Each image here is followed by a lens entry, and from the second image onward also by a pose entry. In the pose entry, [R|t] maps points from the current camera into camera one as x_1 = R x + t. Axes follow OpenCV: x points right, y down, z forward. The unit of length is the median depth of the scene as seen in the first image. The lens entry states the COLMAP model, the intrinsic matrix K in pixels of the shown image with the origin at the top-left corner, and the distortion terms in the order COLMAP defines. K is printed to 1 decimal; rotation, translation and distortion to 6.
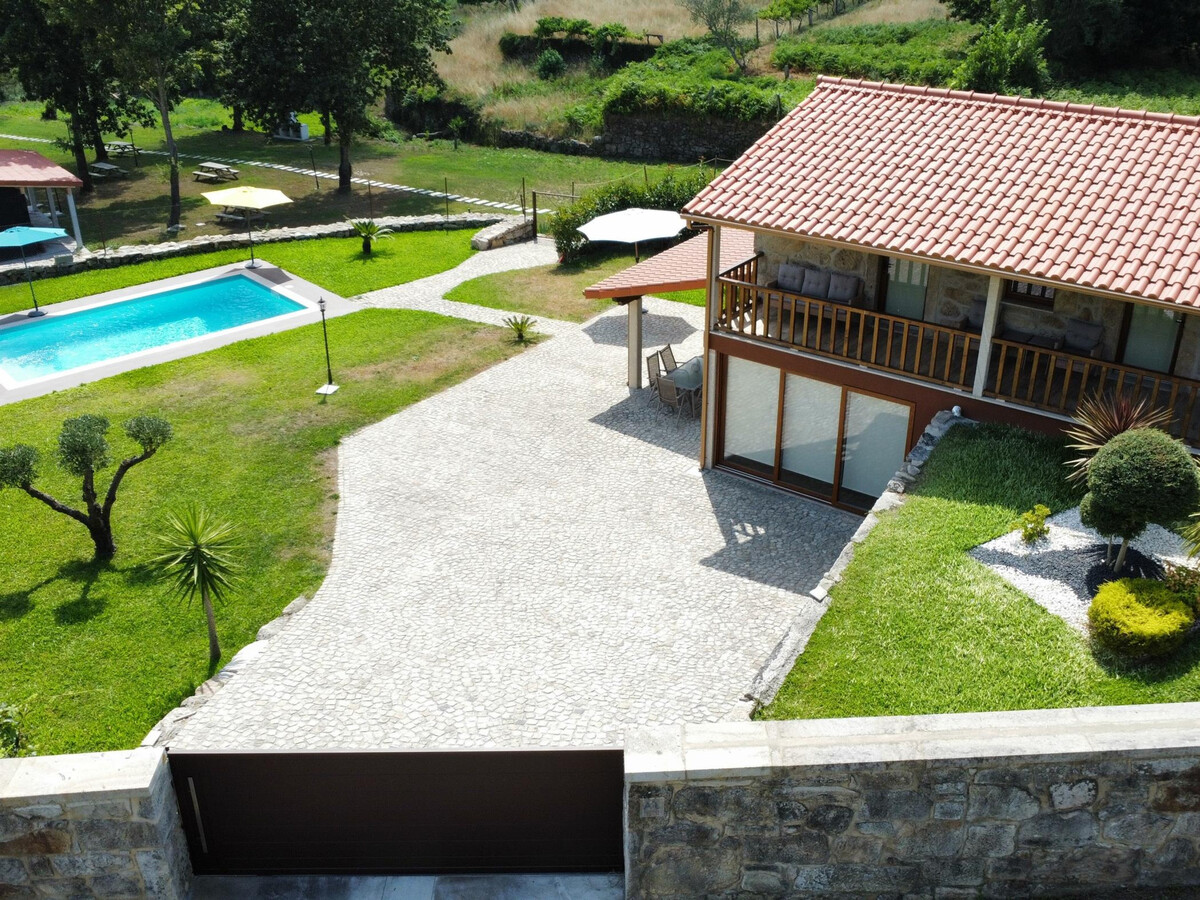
lens RADIAL K [[1214.6, 0, 600.0], [0, 1214.6, 450.0], [0, 0, 1]] dist [-0.002758, -0.038111]
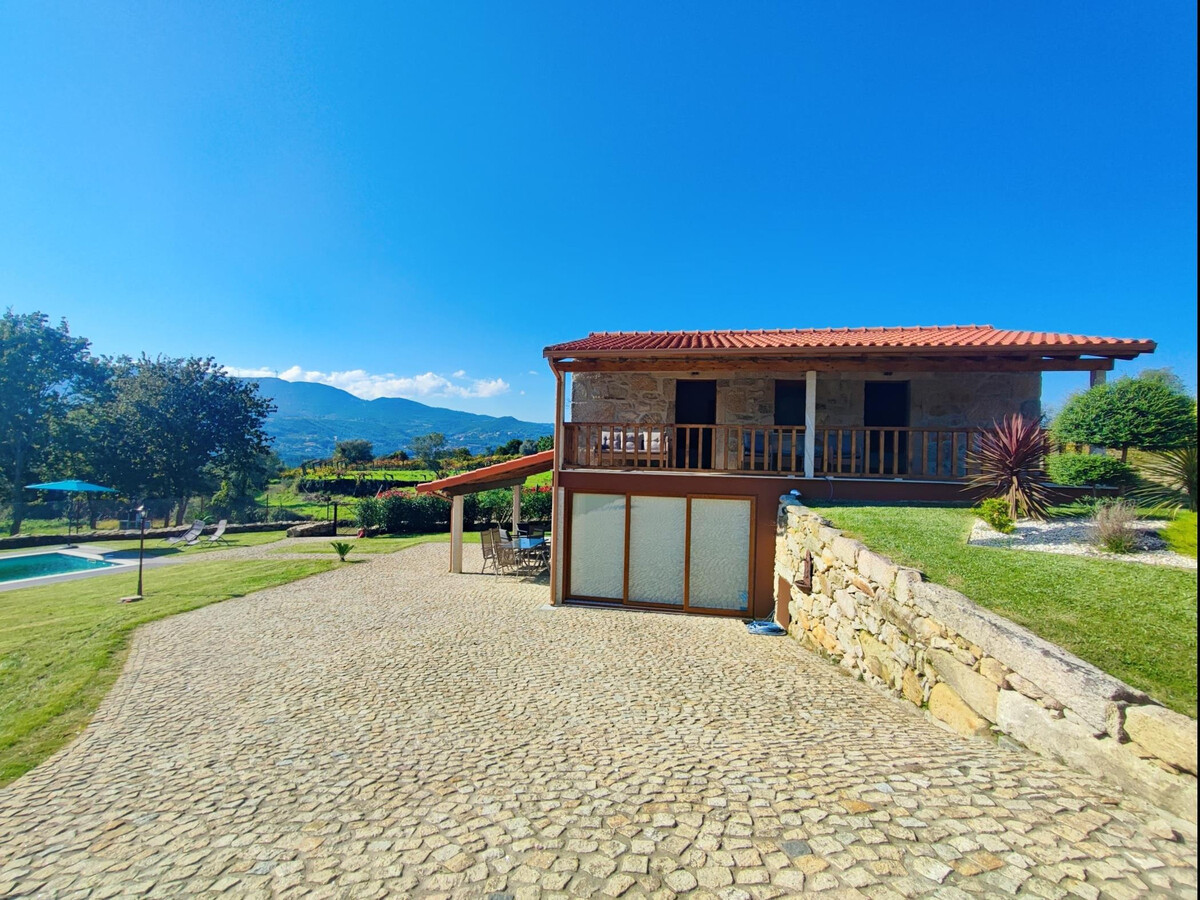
lens RADIAL K [[545.5, 0, 593.4], [0, 545.5, 452.0], [0, 0, 1]] dist [-0.020060, 0.009871]
pose [[0.901044, 0.039526, 0.431923, -0.109498], [0.163036, 0.891941, -0.421735, 0.116310], [-0.401920, 0.450421, 0.797234, 0.589287]]
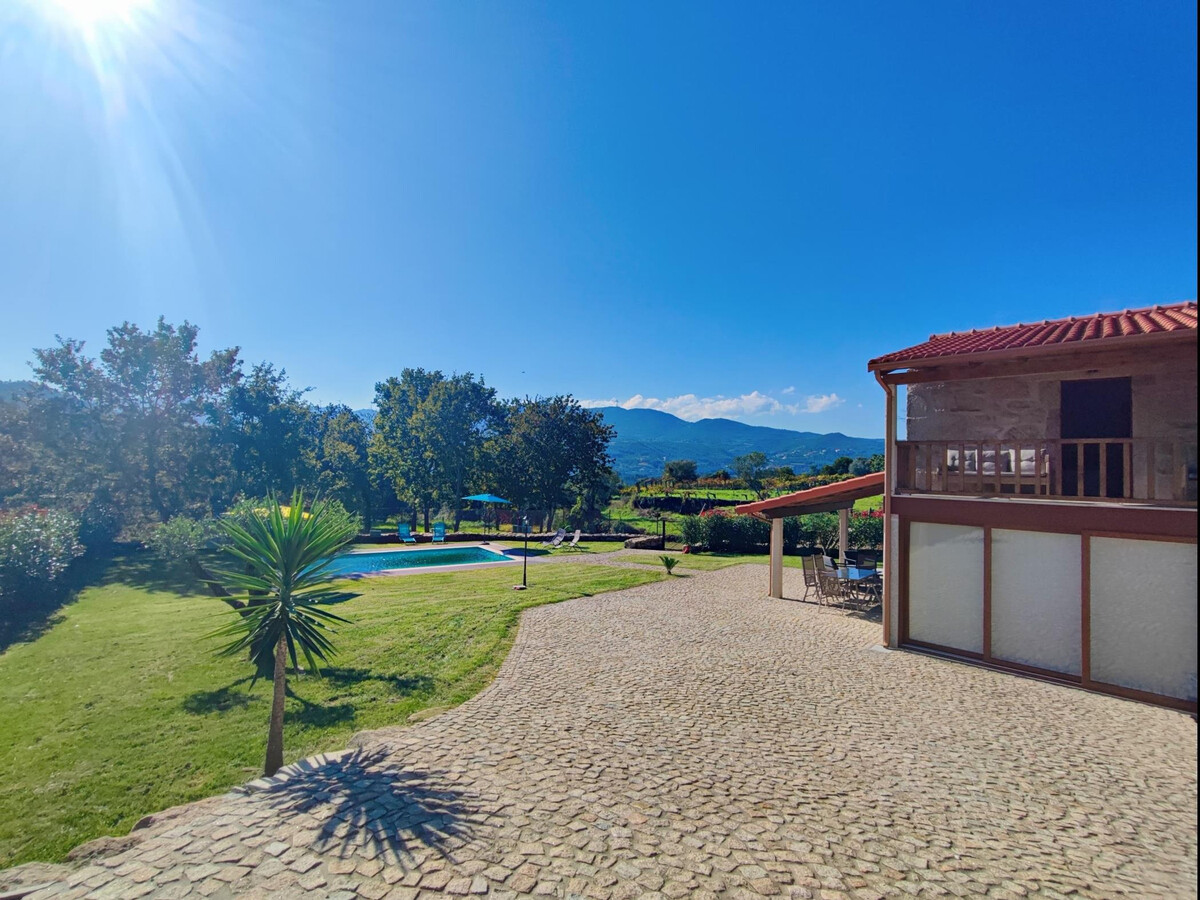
lens RADIAL K [[545.4, 0, 583.1], [0, 545.4, 448.8], [0, 0, 1]] dist [-0.023382, 0.007685]
pose [[0.988929, 0.030194, -0.145283, -0.106934], [-0.096797, 0.873350, -0.477378, 0.117623], [0.112469, 0.486156, 0.866604, 0.577354]]
